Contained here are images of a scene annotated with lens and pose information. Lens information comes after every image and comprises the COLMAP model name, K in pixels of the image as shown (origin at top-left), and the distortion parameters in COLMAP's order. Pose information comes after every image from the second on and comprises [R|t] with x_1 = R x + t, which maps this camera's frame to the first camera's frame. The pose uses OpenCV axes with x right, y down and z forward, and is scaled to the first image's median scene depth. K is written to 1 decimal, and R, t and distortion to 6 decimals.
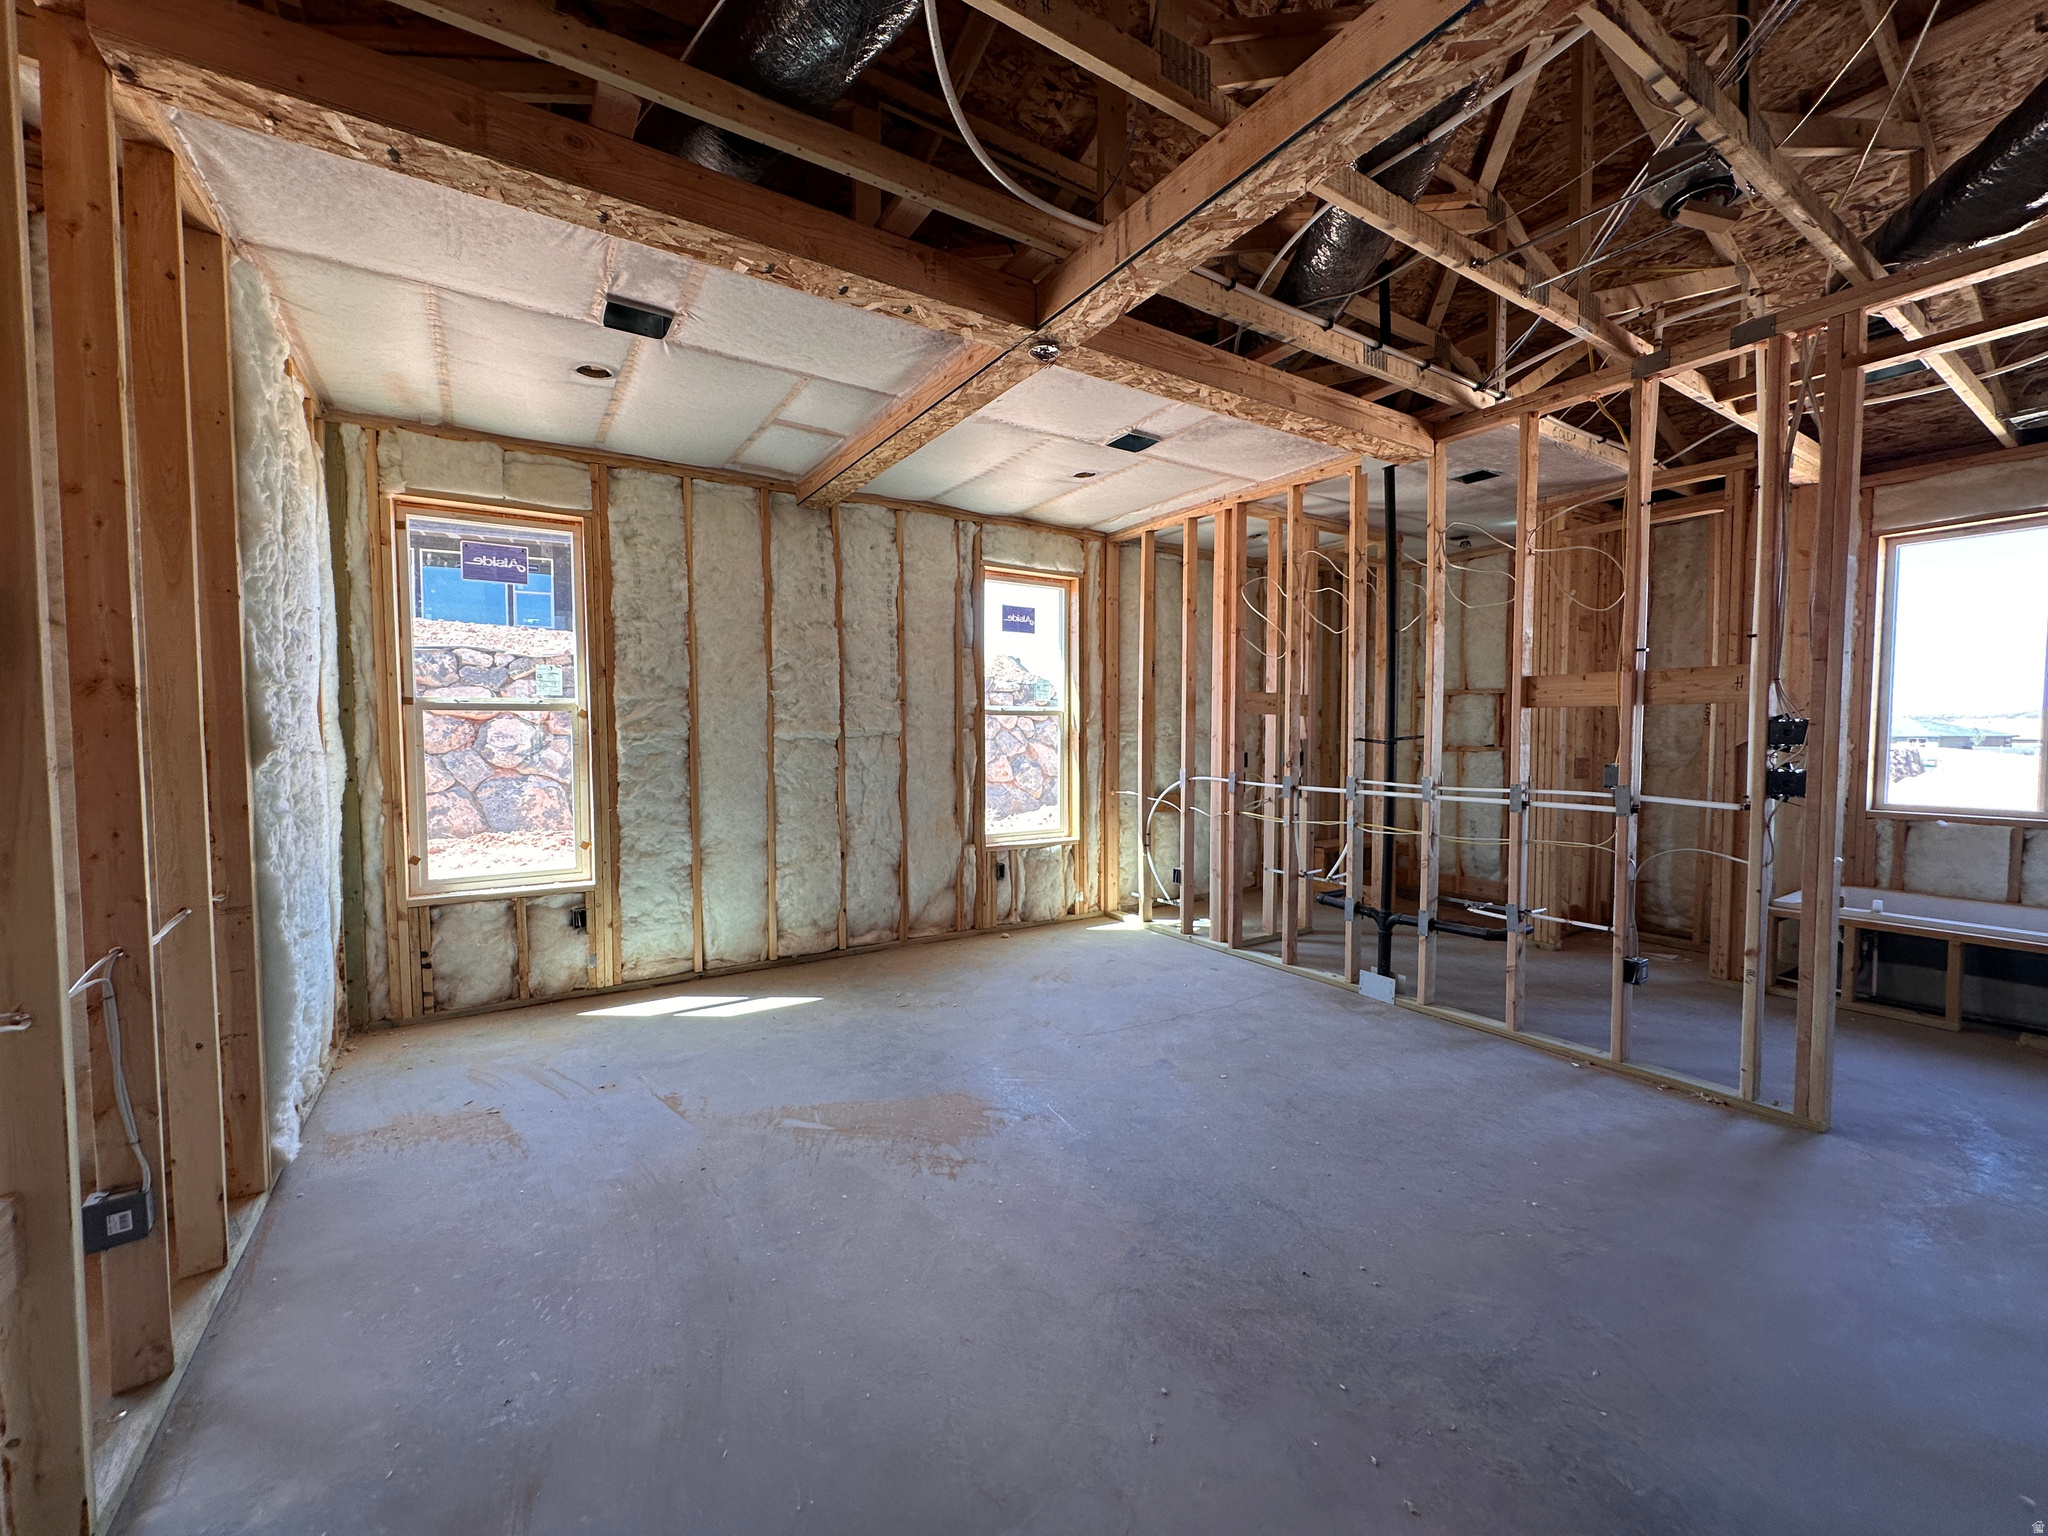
lens RADIAL K [[816.3, 0, 1024.0], [0, 816.3, 768.0], [0, 0, 1]] dist [-0.001640, -0.000245]
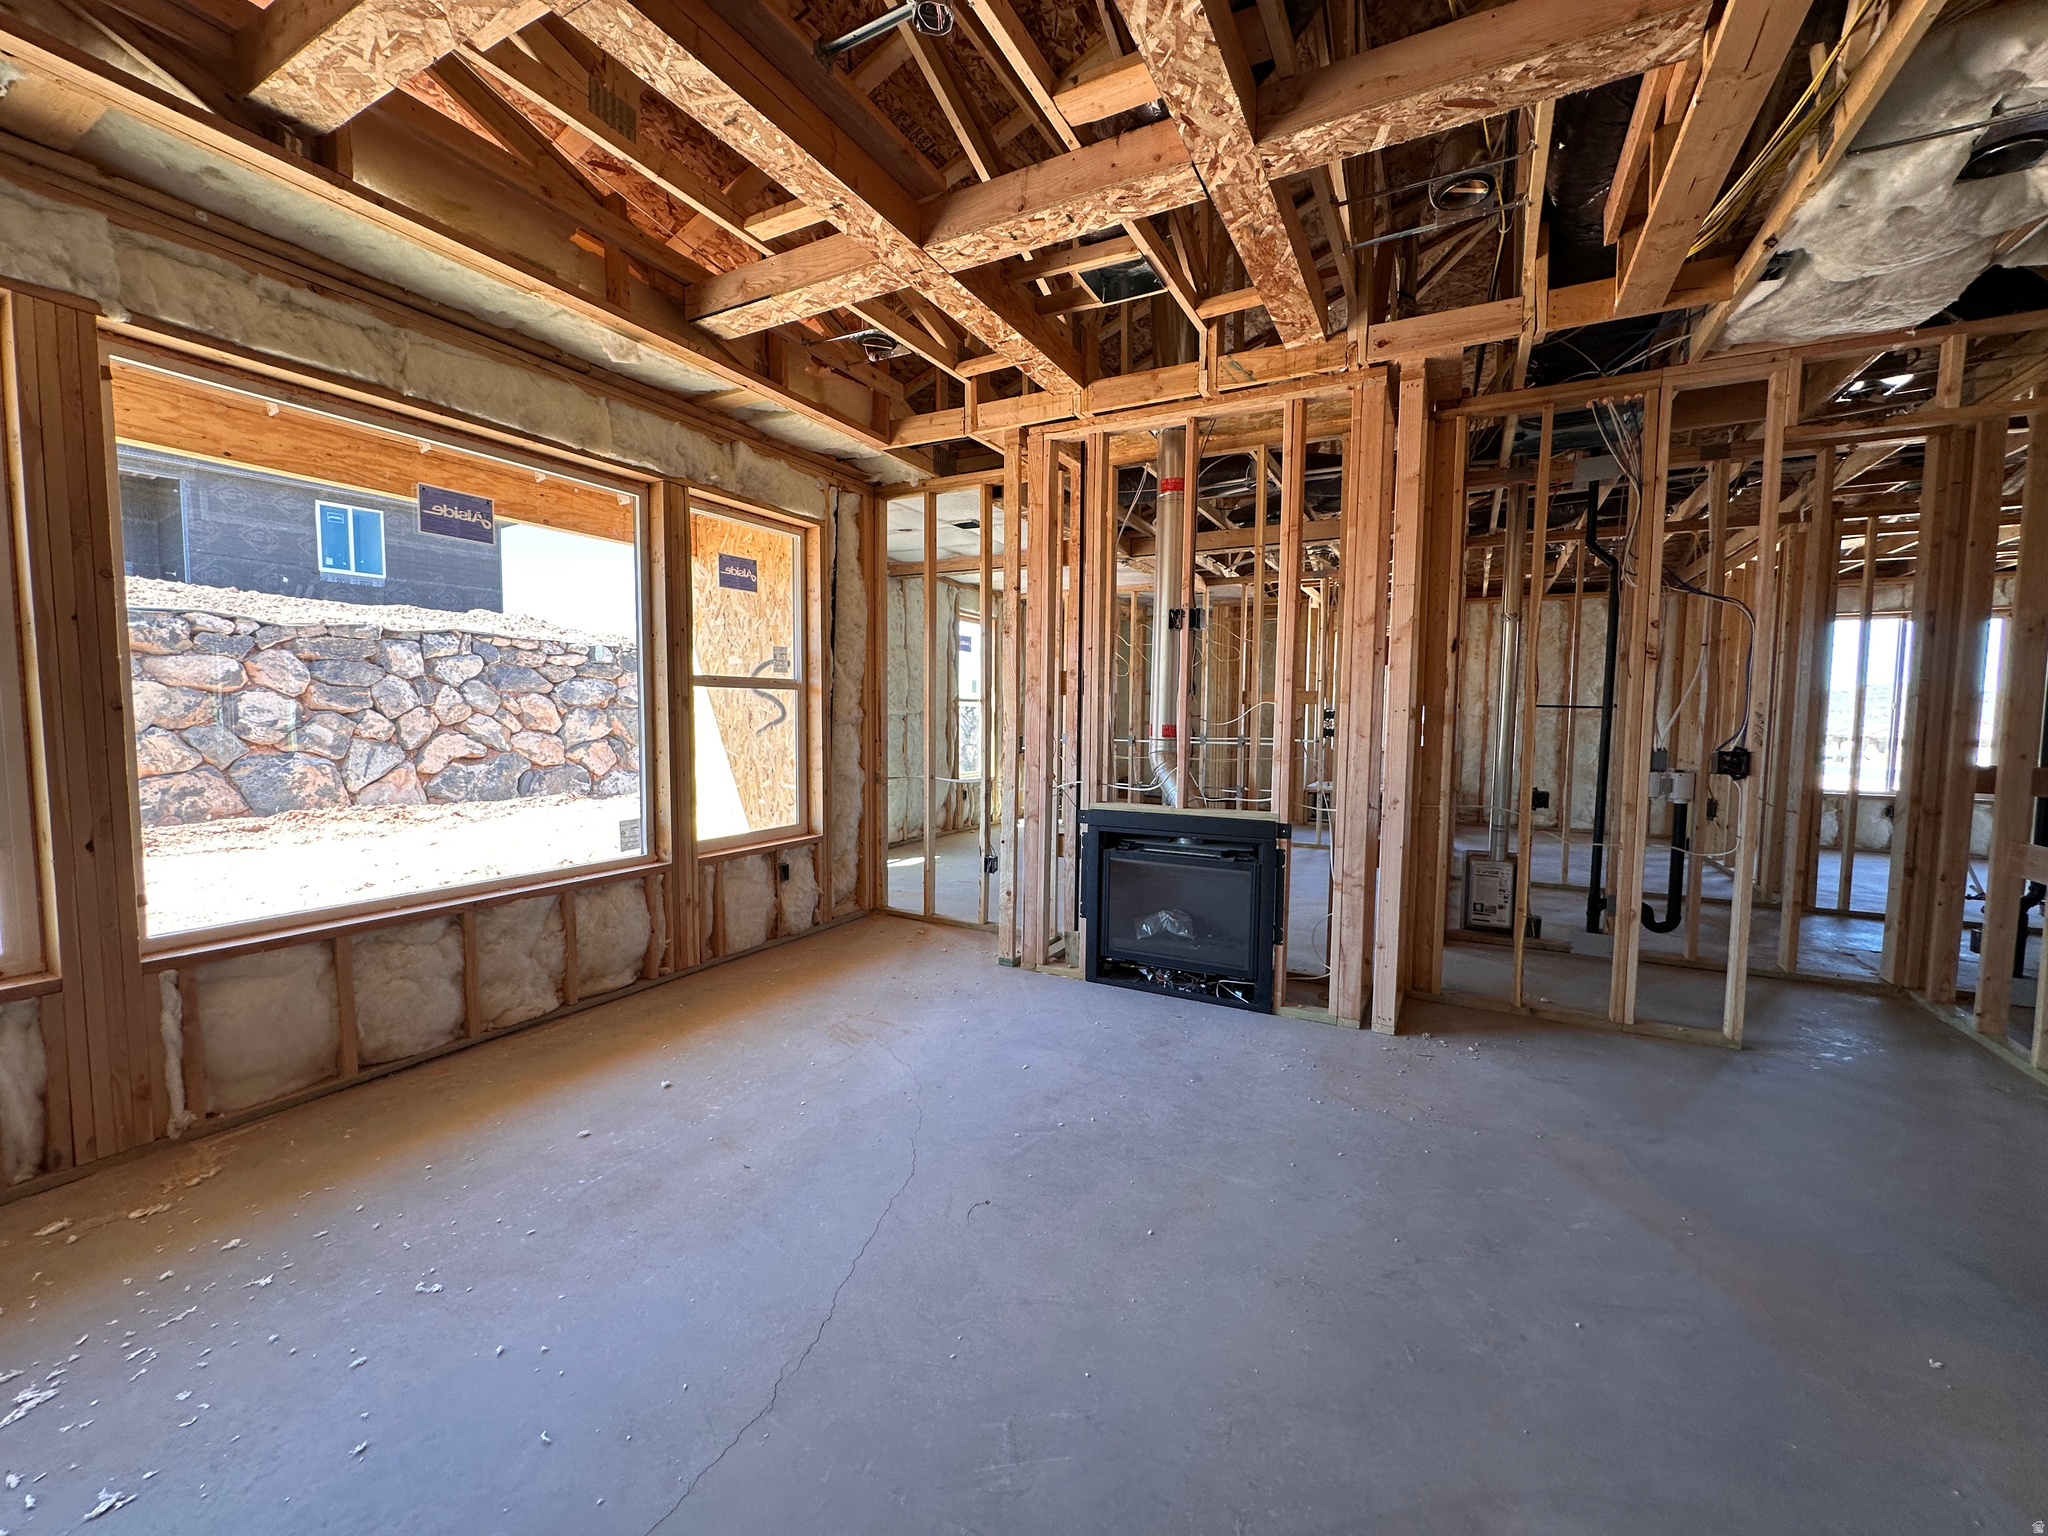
lens RADIAL K [[816.3, 0, 1024.0], [0, 816.3, 768.0], [0, 0, 1]] dist [-0.001640, -0.000245]
pose [[0.876035, -0.024068, 0.481646, -0.330092], [0.012392, 0.999547, 0.027408, 0.012178], [-0.482088, -0.018042, 0.875937, -0.238953]]
